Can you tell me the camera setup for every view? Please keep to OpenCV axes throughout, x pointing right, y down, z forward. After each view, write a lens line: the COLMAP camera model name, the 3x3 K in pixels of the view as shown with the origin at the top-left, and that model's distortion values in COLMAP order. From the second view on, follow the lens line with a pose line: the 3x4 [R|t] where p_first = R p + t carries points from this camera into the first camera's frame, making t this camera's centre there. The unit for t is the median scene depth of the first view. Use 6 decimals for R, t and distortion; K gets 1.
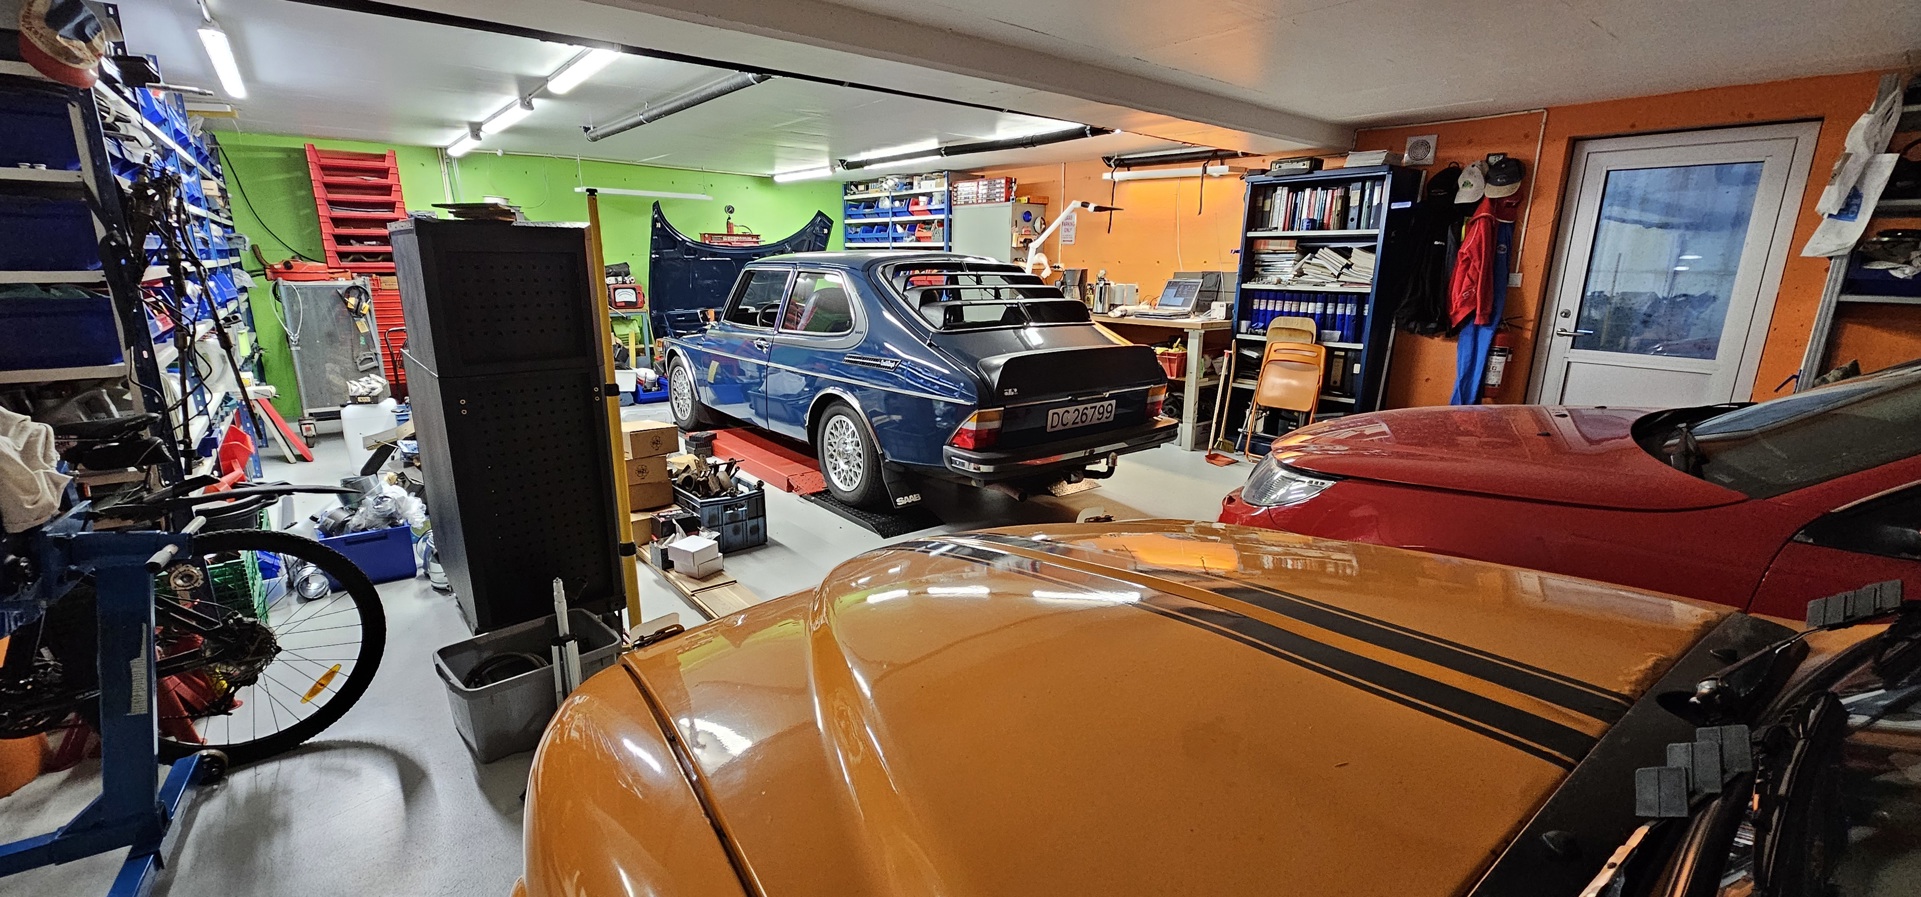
lens RADIAL K [[781.9, 0, 960.5], [0, 781.9, 448.5], [0, 0, 1]] dist [-0.002425, -0.000192]
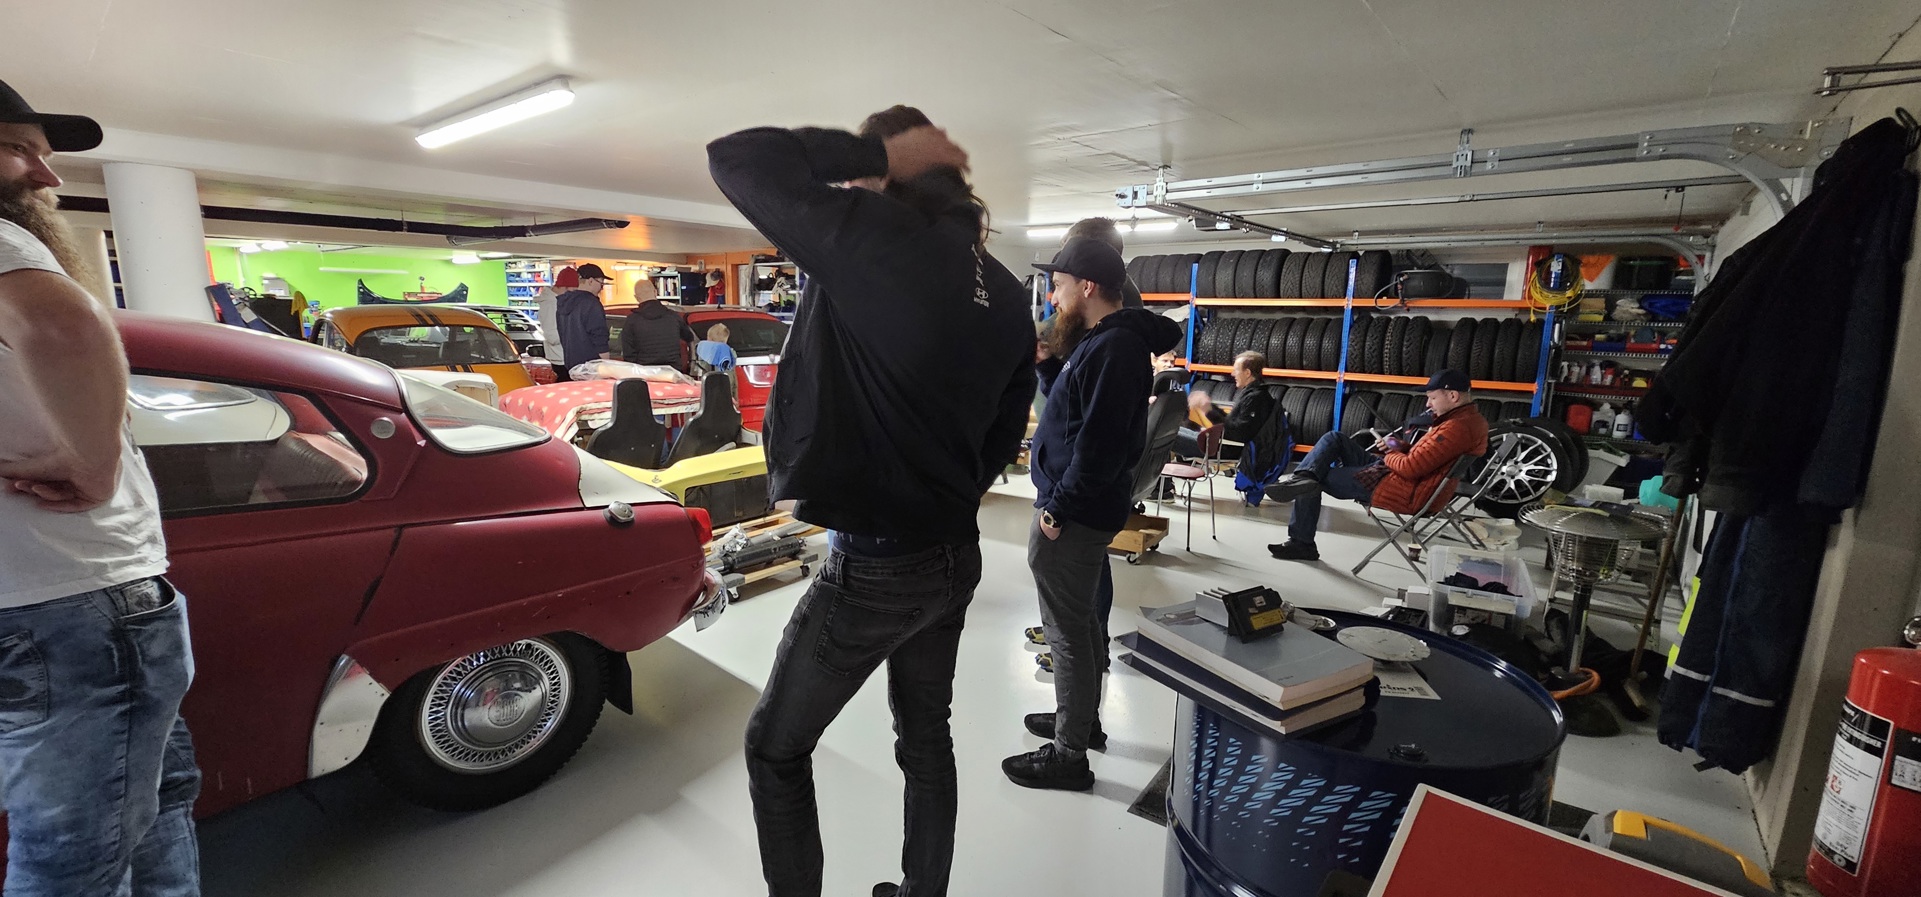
lens RADIAL K [[781.9, 0, 960.5], [0, 781.9, 448.5], [0, 0, 1]] dist [-0.002425, -0.000192]
pose [[0.981739, -0.027181, 0.188281, 0.811968], [0.037957, 0.997826, -0.053867, 0.319732], [-0.186407, 0.060030, 0.980637, -1.364247]]
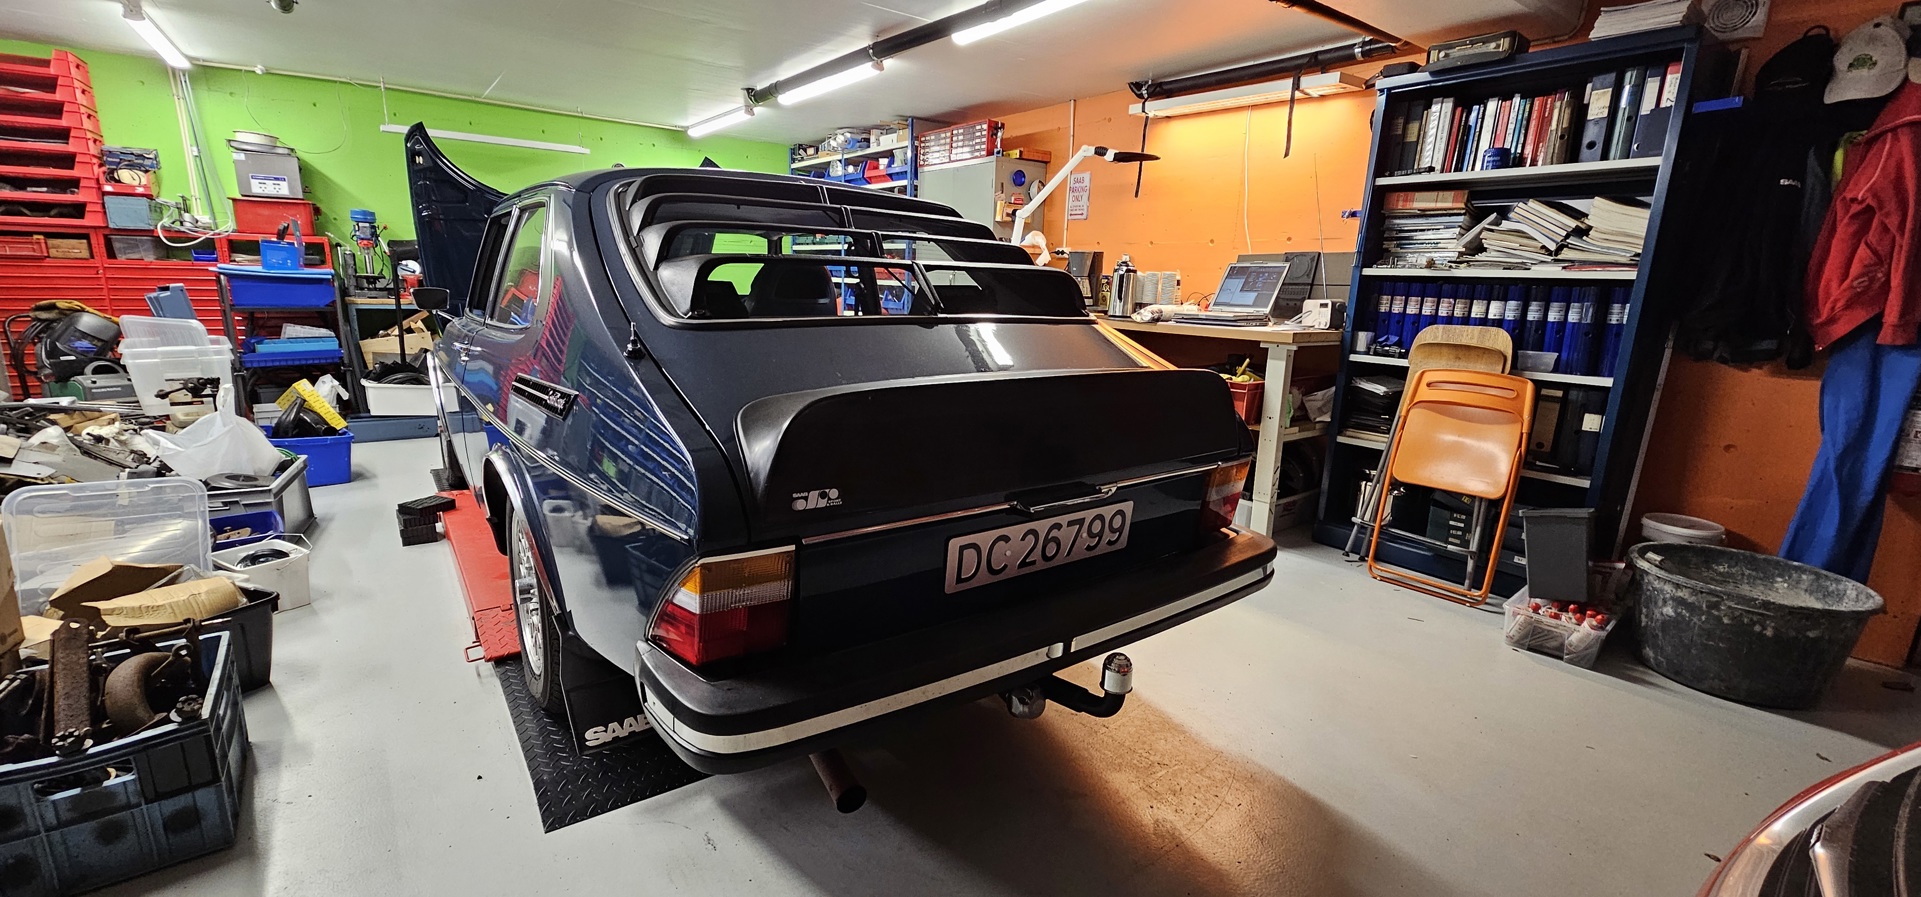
lens RADIAL K [[781.9, 0, 960.5], [0, 781.9, 448.5], [0, 0, 1]] dist [-0.002425, -0.000192]
pose [[0.998956, 0.028964, -0.035339, 0.085517], [-0.029738, 0.999325, -0.021589, -0.054991], [0.034690, 0.022617, 0.999142, 0.411999]]
